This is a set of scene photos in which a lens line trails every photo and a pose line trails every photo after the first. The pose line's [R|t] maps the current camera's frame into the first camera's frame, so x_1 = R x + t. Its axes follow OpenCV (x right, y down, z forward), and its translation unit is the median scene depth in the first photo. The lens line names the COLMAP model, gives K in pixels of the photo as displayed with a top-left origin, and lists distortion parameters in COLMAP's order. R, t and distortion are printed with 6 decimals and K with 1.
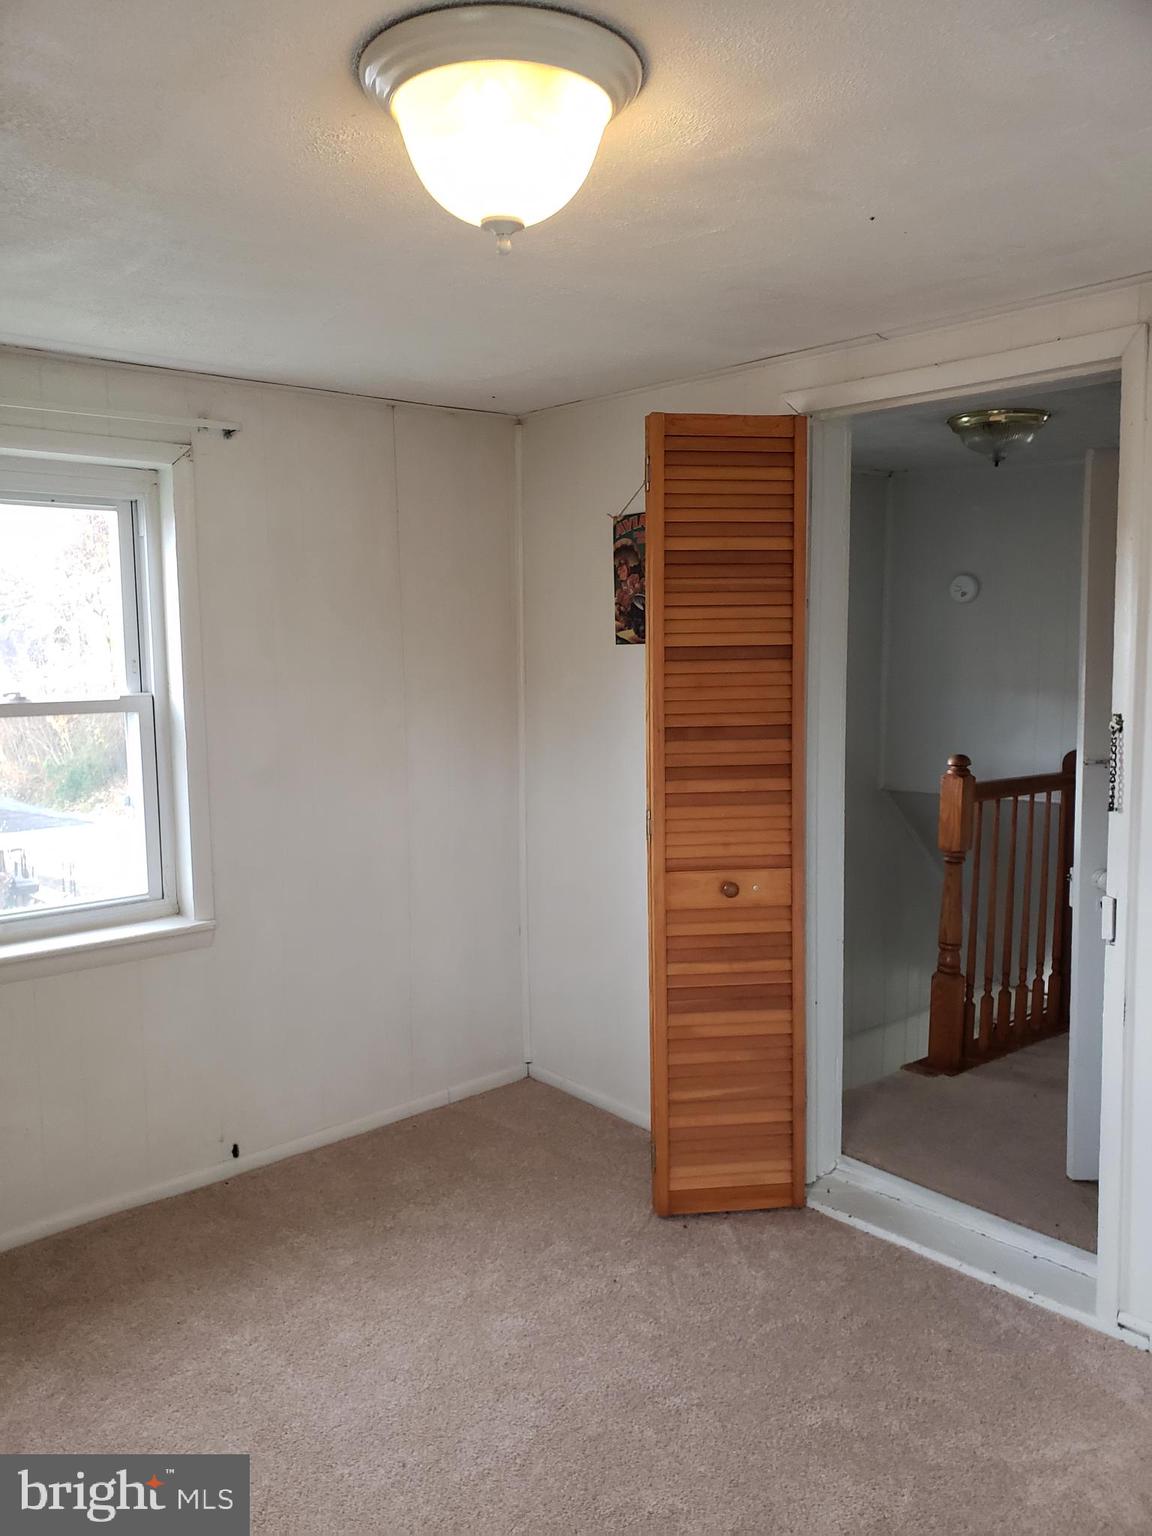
lens RADIAL K [[1207.9, 0, 559.1], [0, 1207.9, 764.9], [0, 0, 1]] dist [0.040581, -0.004381]
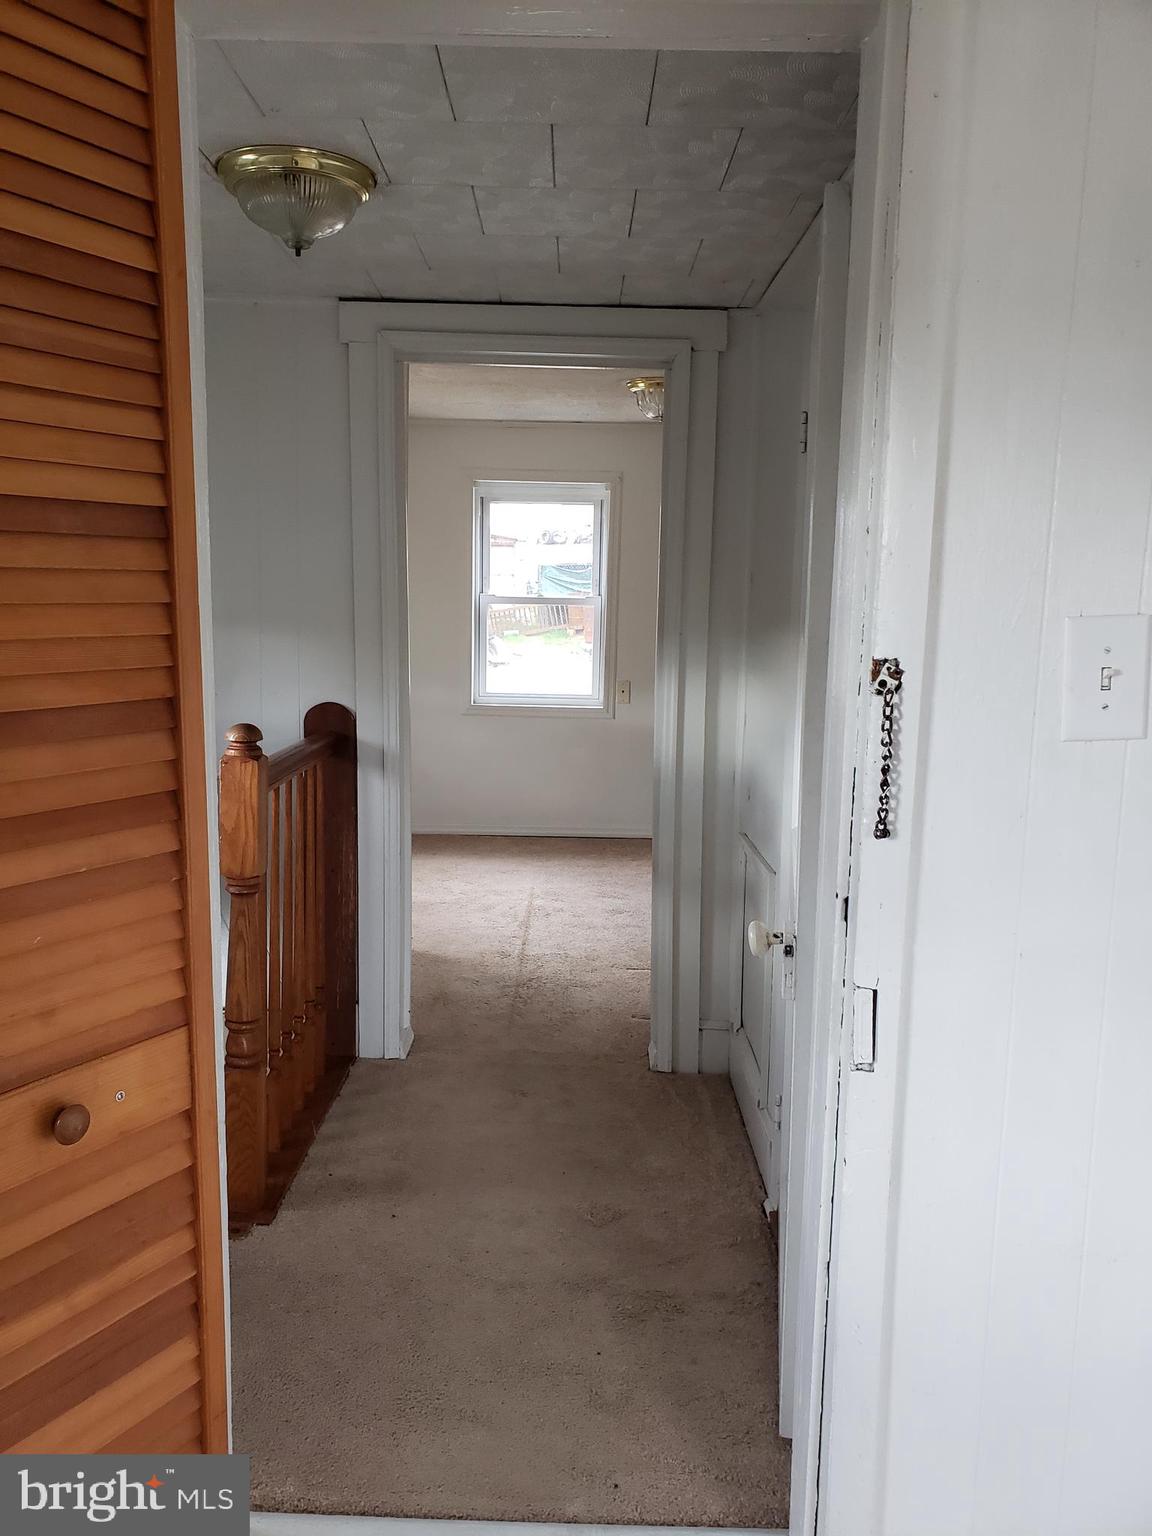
lens RADIAL K [[1207.9, 0, 559.1], [0, 1207.9, 764.9], [0, 0, 1]] dist [0.040581, -0.004381]
pose [[0.673059, -0.090062, 0.734085, -0.032272], [0.051760, 0.995860, 0.074721, -0.035090], [-0.737775, -0.012296, 0.674934, 0.613270]]
